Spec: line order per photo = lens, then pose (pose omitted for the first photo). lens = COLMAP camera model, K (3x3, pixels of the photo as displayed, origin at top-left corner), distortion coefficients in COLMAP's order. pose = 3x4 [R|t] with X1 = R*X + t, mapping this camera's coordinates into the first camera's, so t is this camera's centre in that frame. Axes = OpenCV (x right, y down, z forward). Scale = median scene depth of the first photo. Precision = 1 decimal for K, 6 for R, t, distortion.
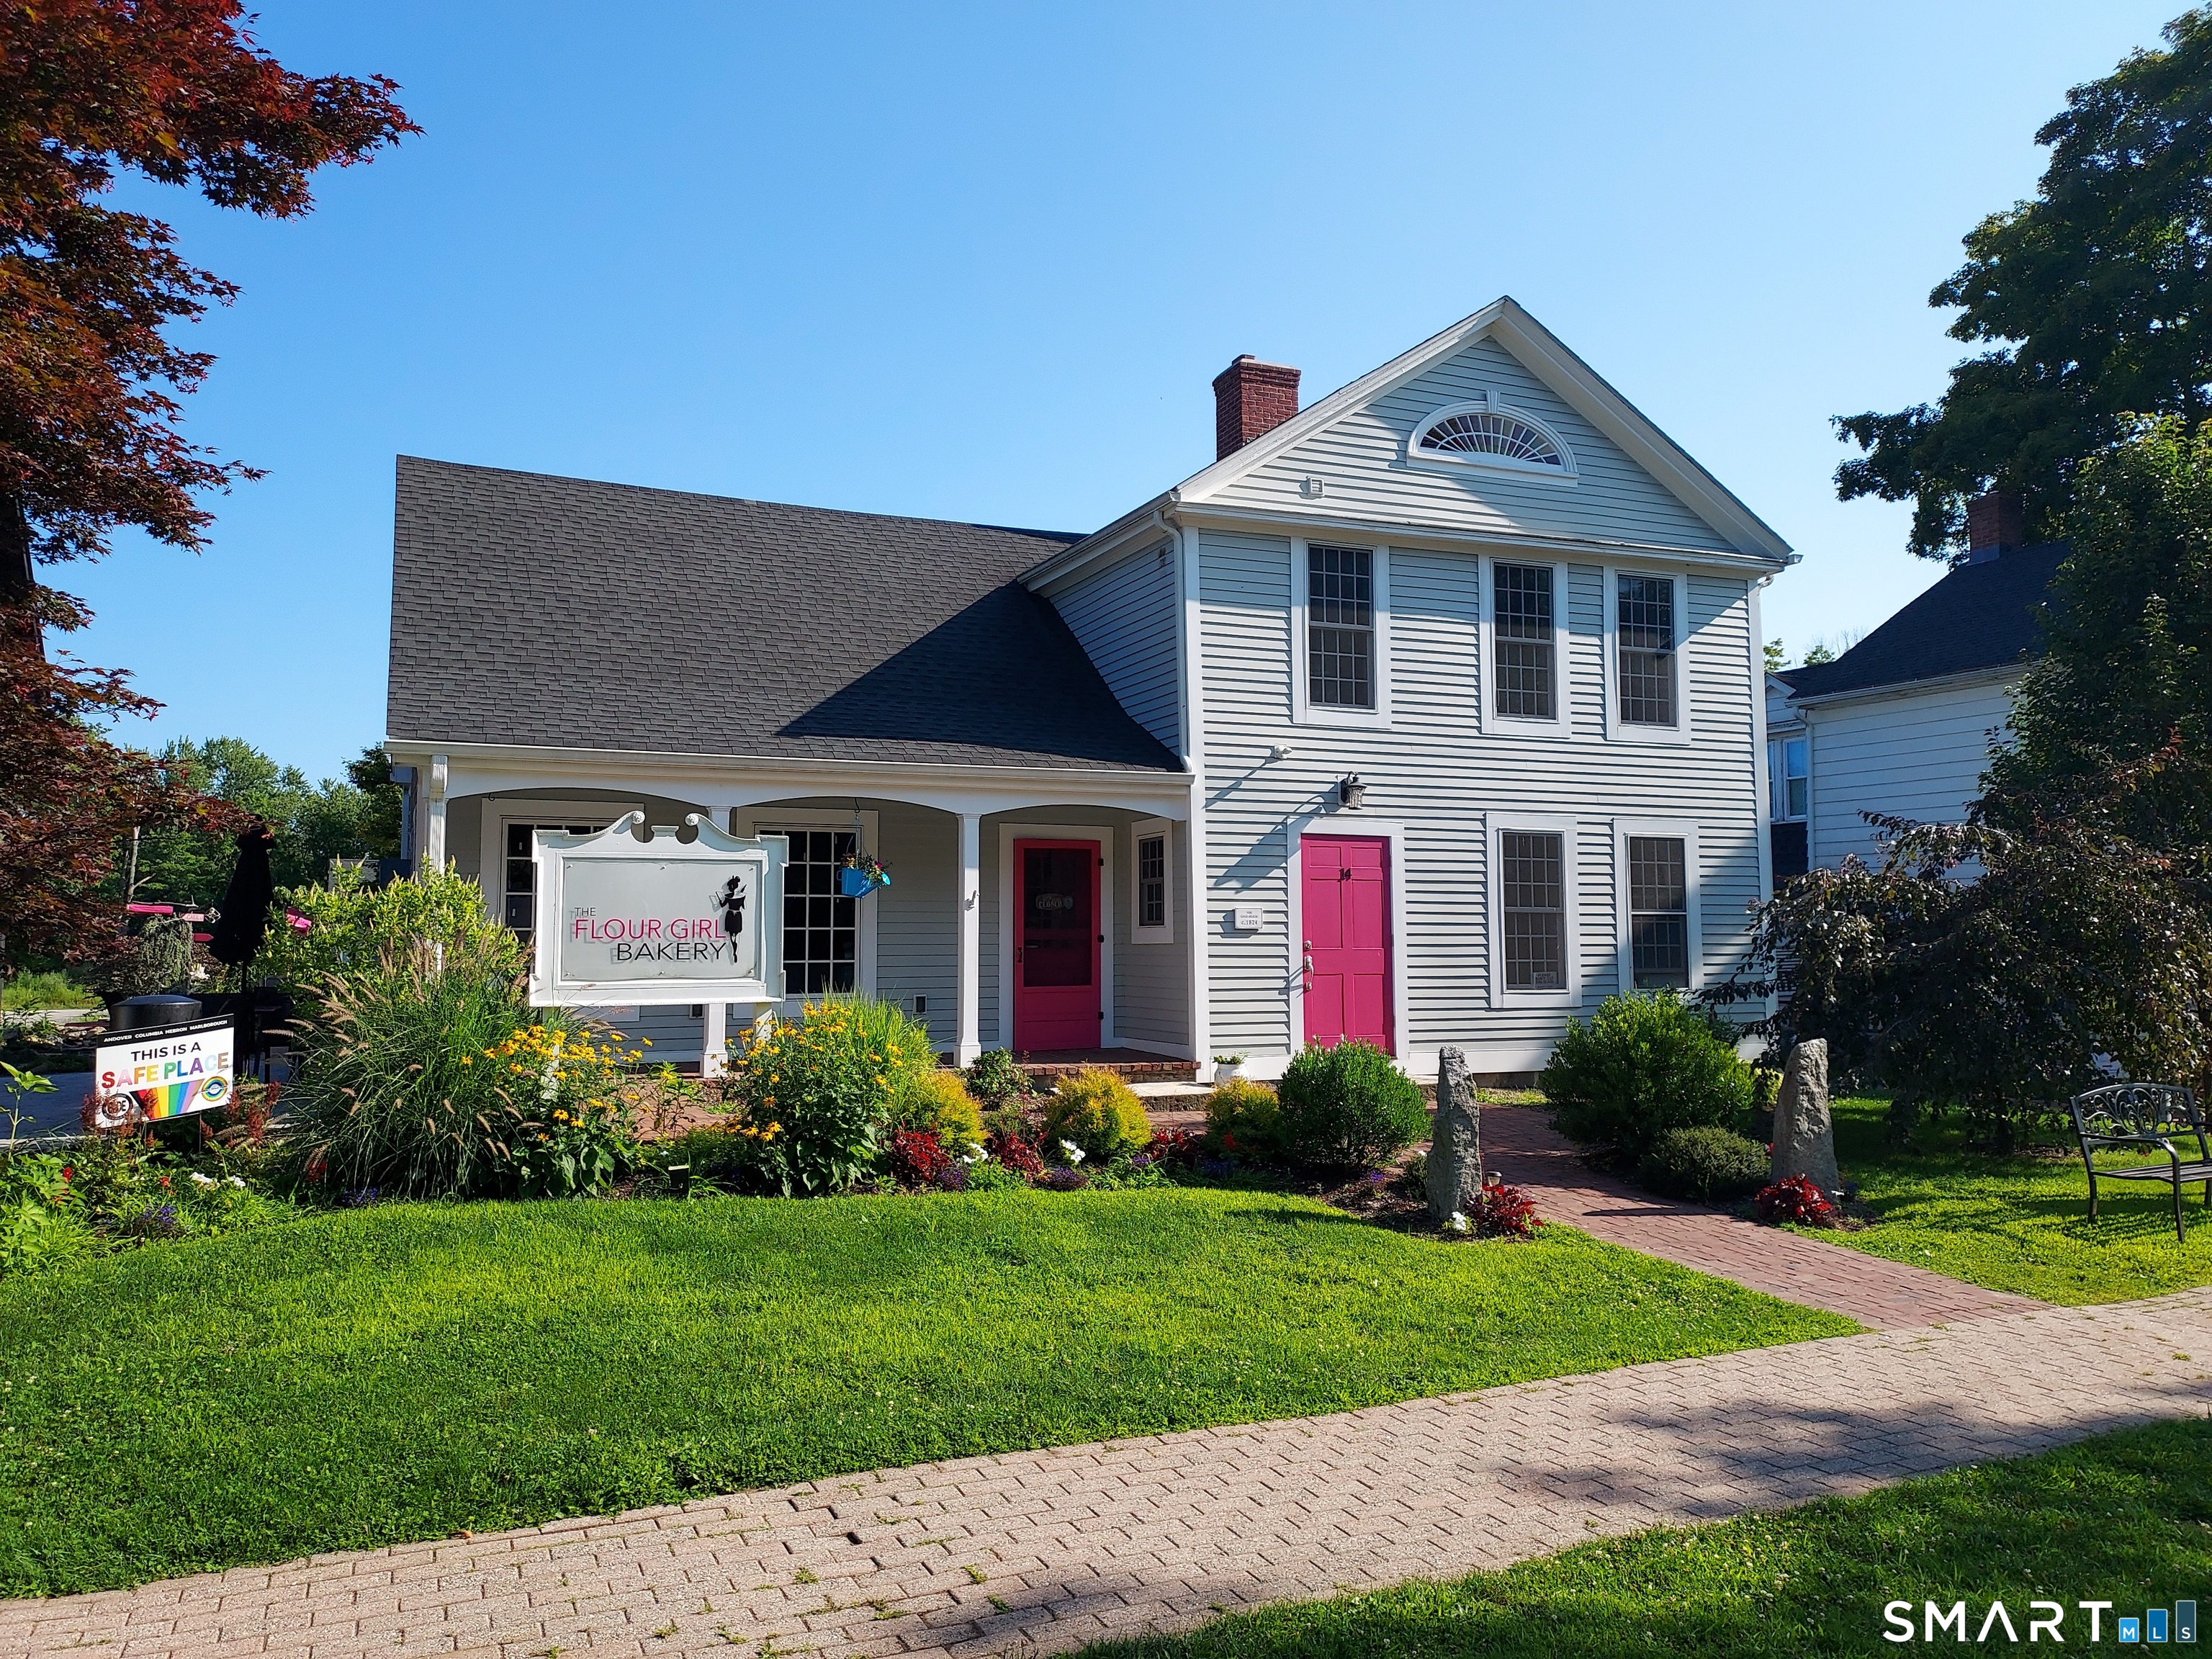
lens RADIAL K [[1585.5, 0, 1094.3], [0, 1585.5, 823.5], [0, 0, 1]] dist [0.105957, -0.146303]
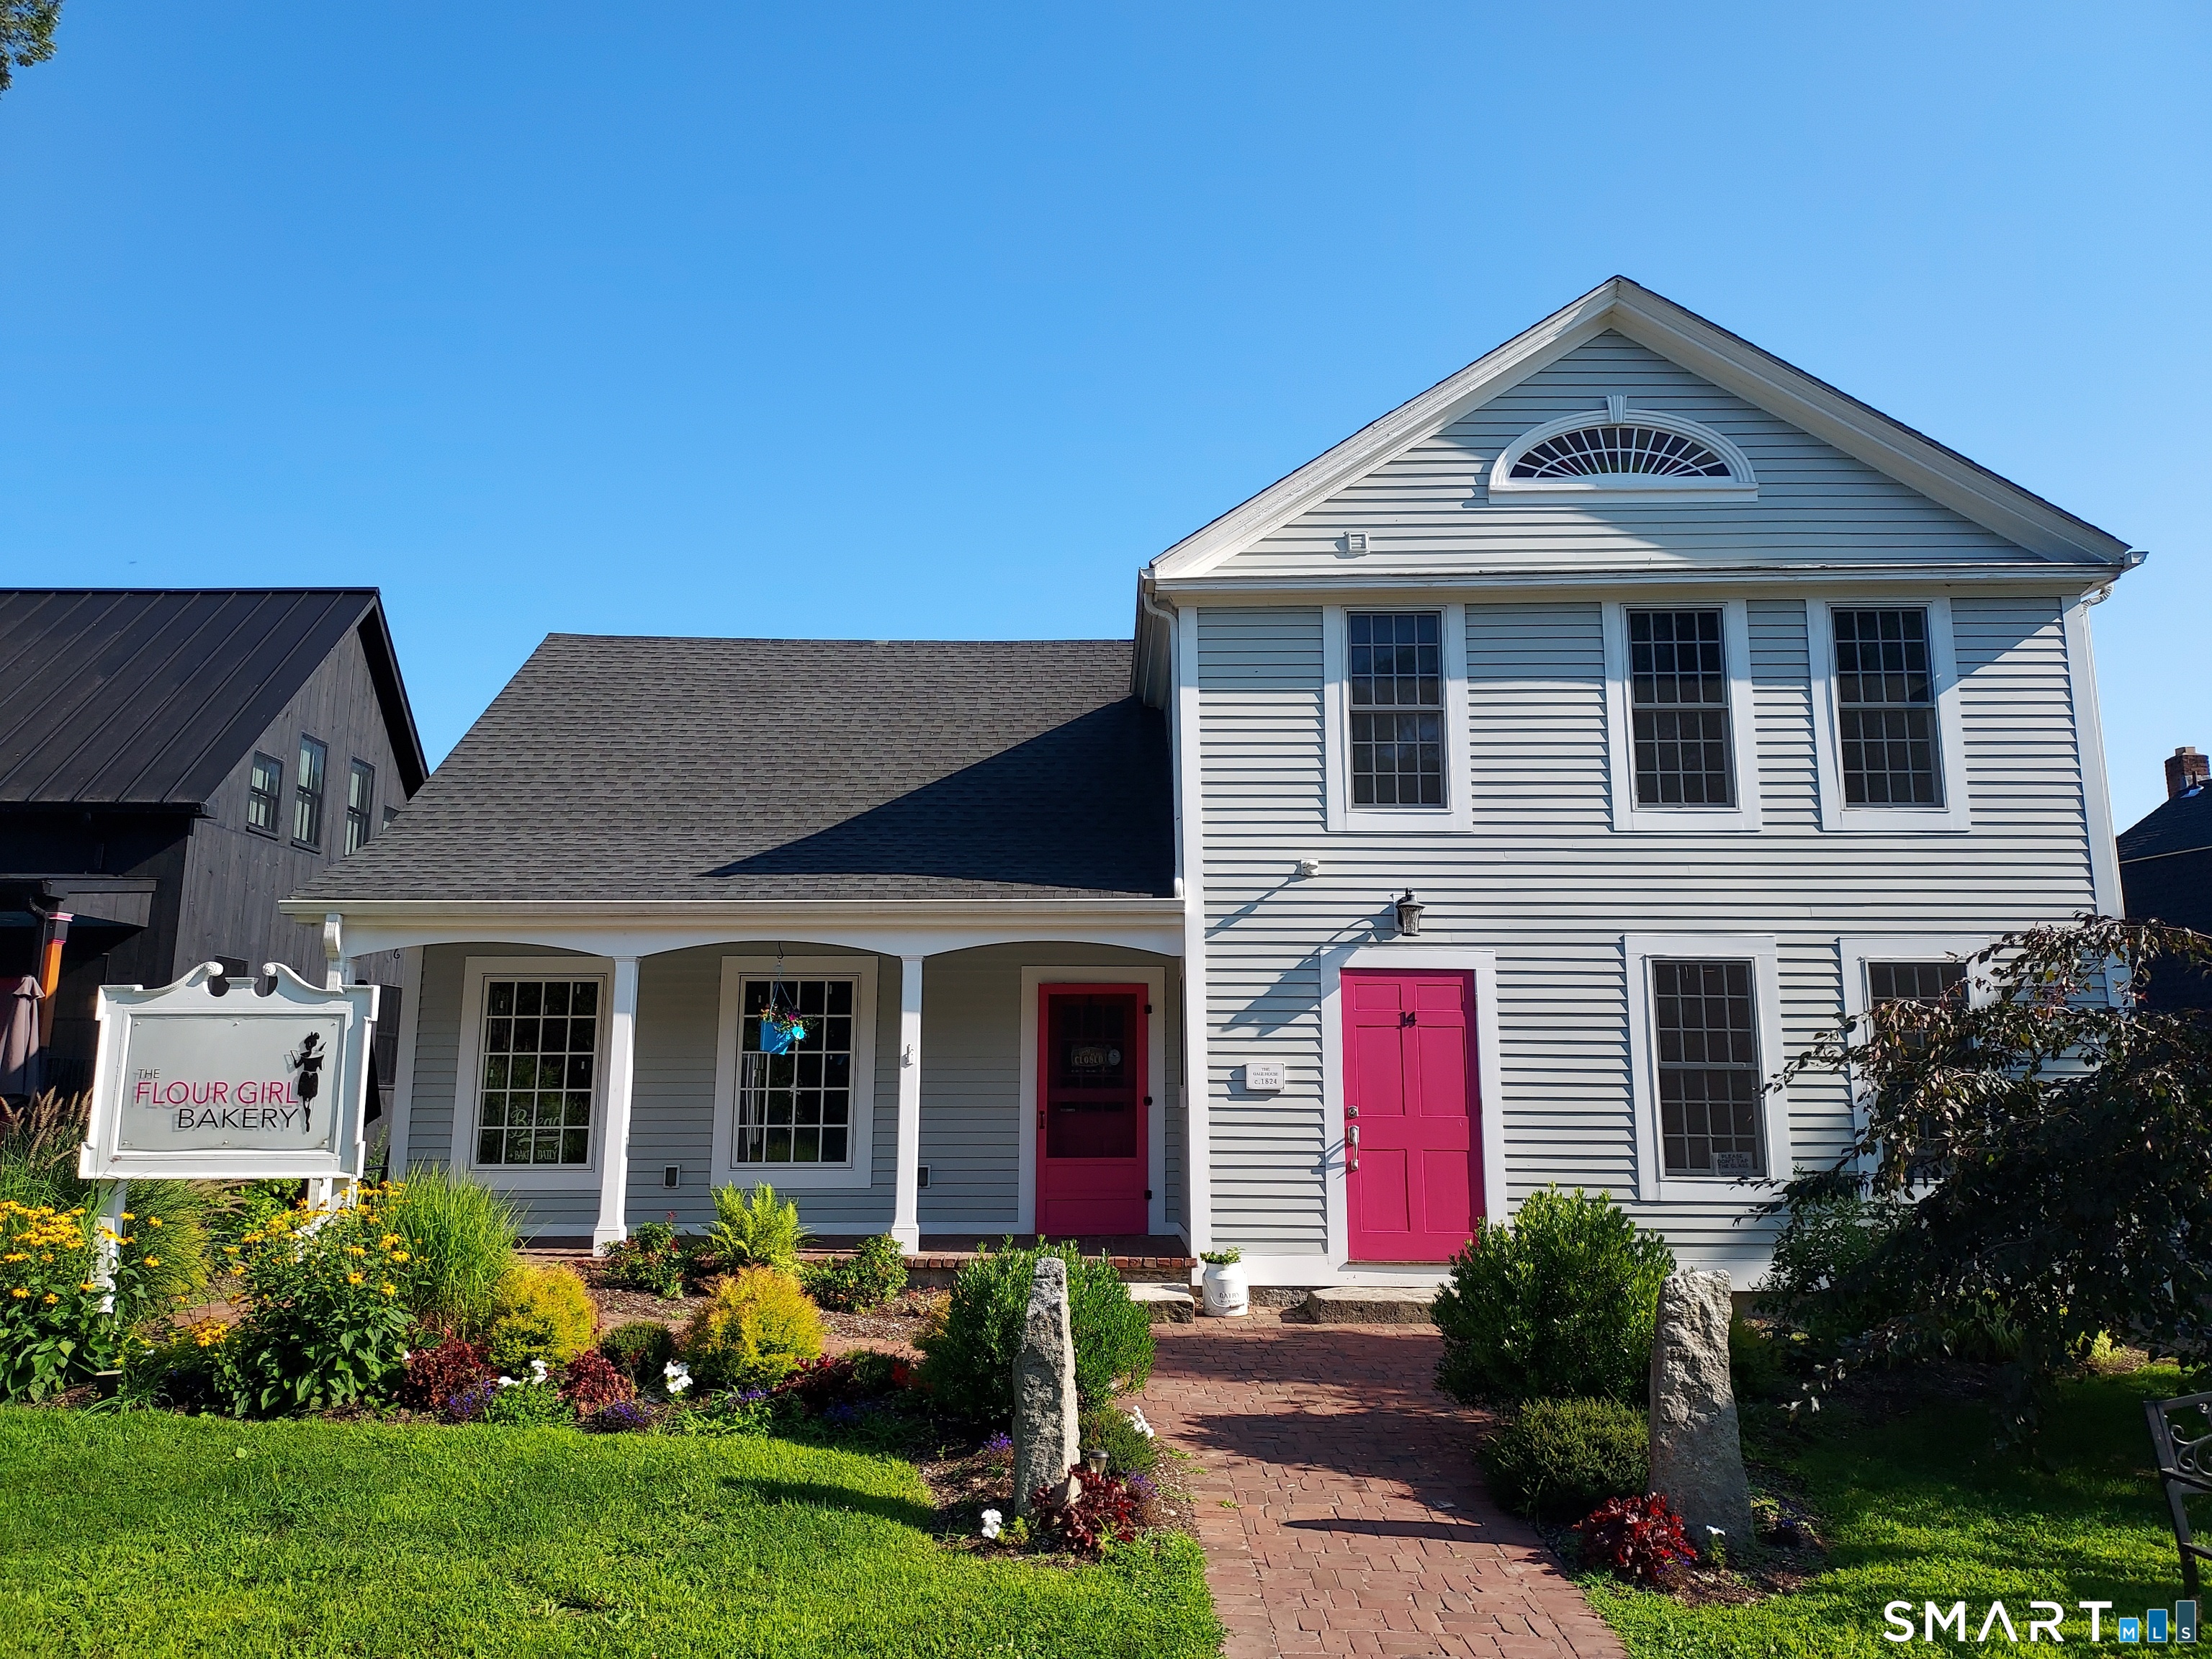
lens RADIAL K [[1585.5, 0, 1094.3], [0, 1585.5, 823.5], [0, 0, 1]] dist [0.105957, -0.146303]
pose [[0.918944, -0.063813, -0.389192, 0.327353], [0.025346, 0.994339, -0.103188, 0.013159], [0.393574, 0.084959, 0.915359, 0.213198]]
